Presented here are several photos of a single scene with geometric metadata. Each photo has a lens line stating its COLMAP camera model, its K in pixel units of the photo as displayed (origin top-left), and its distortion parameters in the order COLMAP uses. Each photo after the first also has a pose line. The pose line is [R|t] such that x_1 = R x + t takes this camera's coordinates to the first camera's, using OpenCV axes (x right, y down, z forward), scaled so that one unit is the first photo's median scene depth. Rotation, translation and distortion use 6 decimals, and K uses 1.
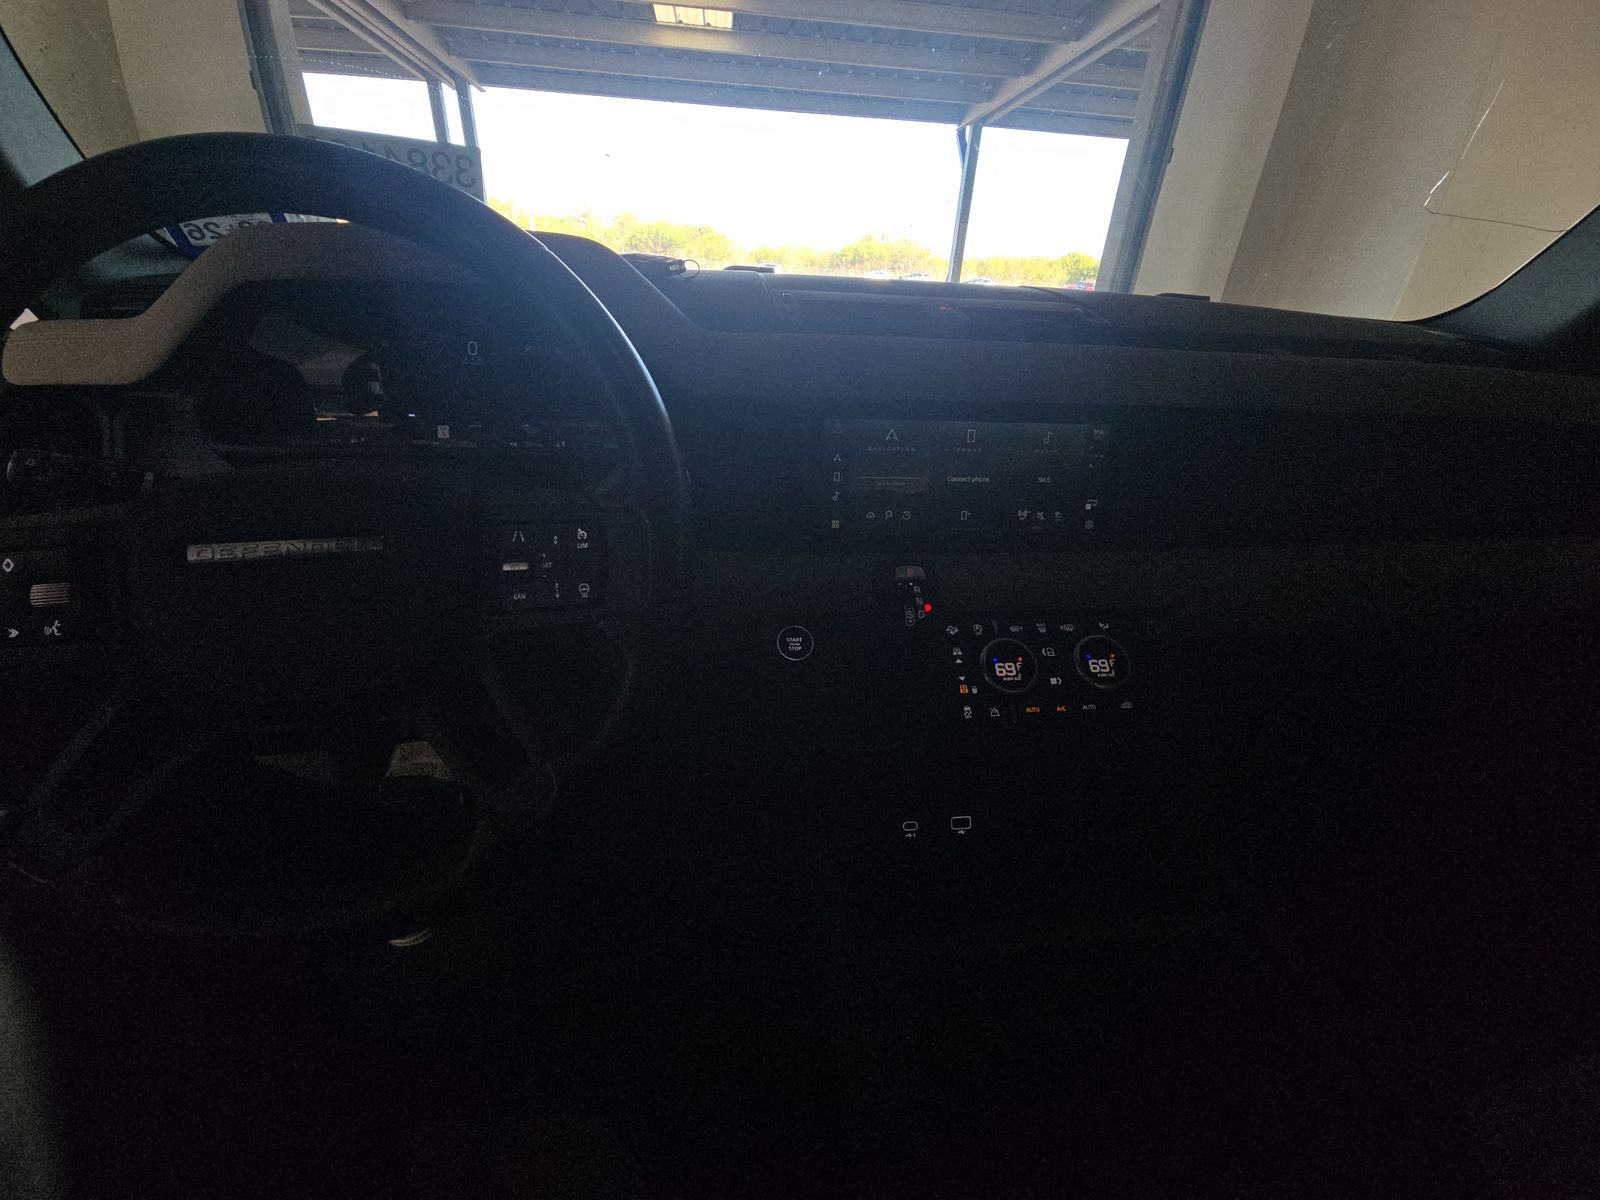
lens RADIAL K [[647.4, 0, 797.4], [0, 647.4, 604.5], [0, 0, 1]] dist [-0.001914, -0.000202]
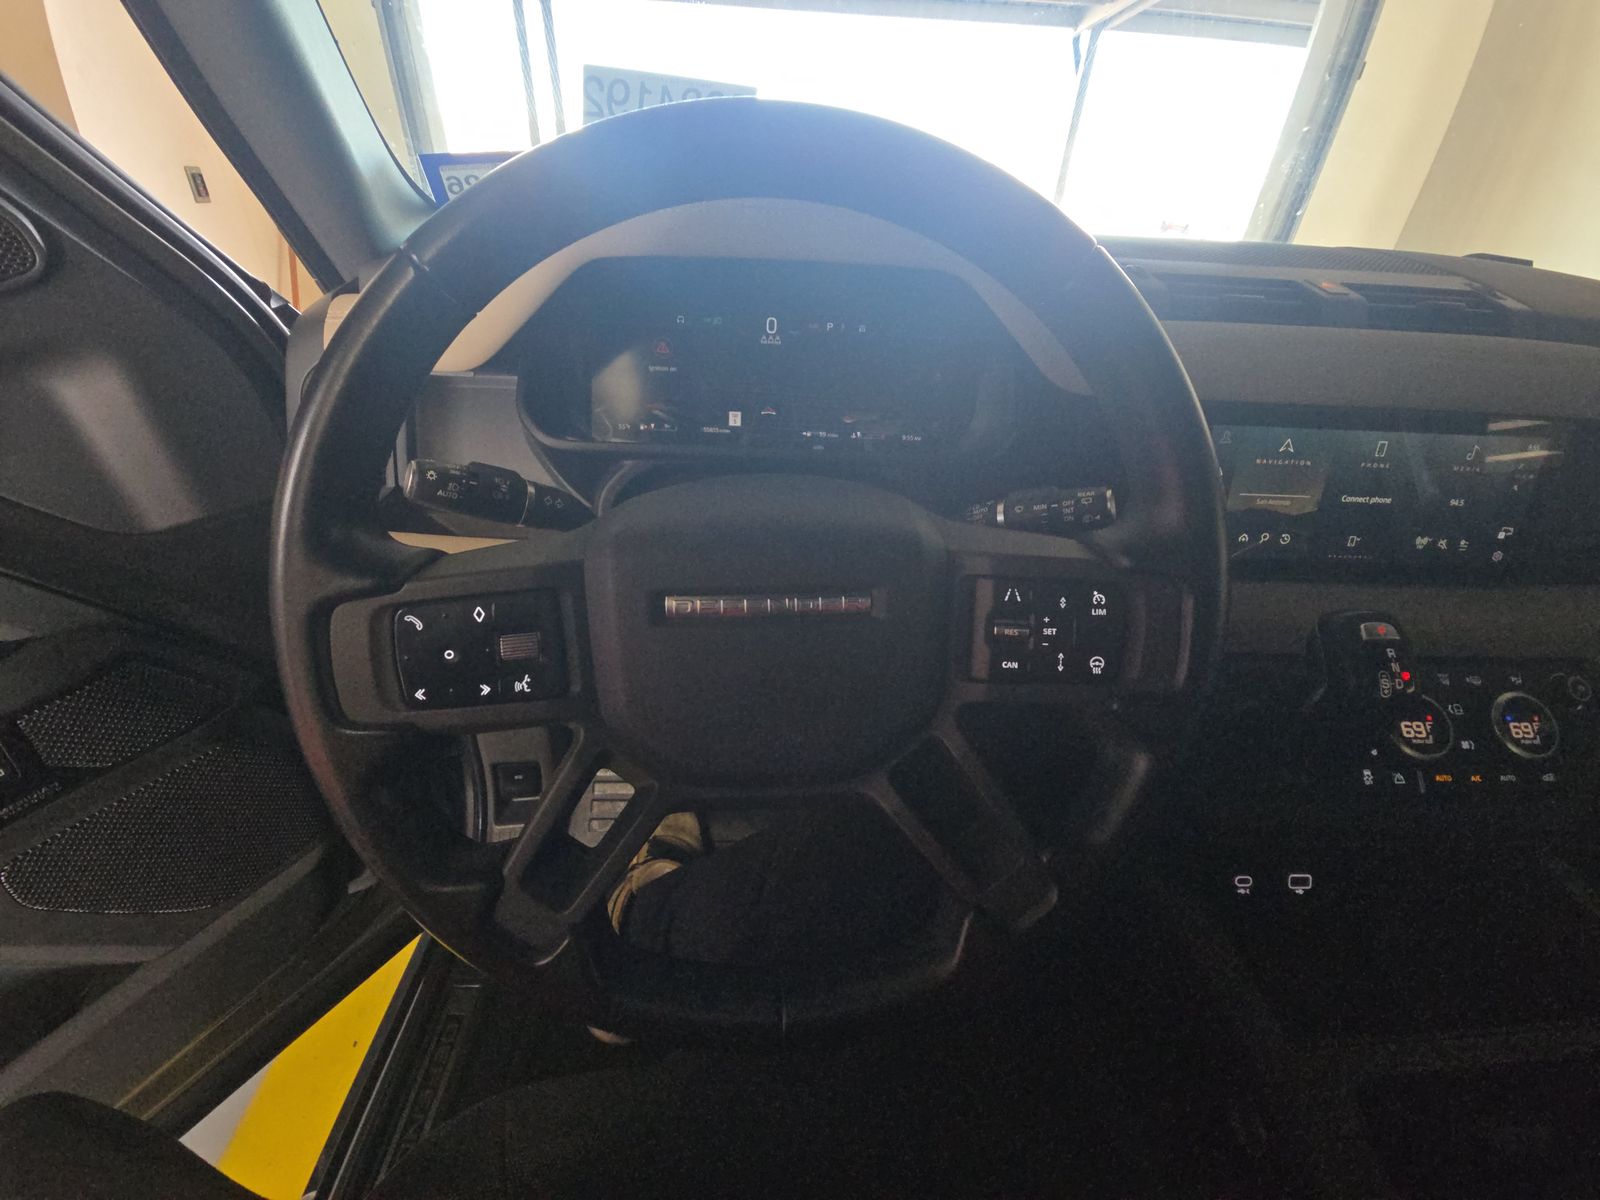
lens RADIAL K [[647.4, 0, 797.4], [0, 647.4, 604.5], [0, 0, 1]] dist [-0.001914, -0.000202]
pose [[0.995604, 0.051272, -0.078380, -0.413505], [-0.044416, 0.995231, 0.086850, -0.098509], [0.082459, -0.082987, 0.993133, 0.084676]]
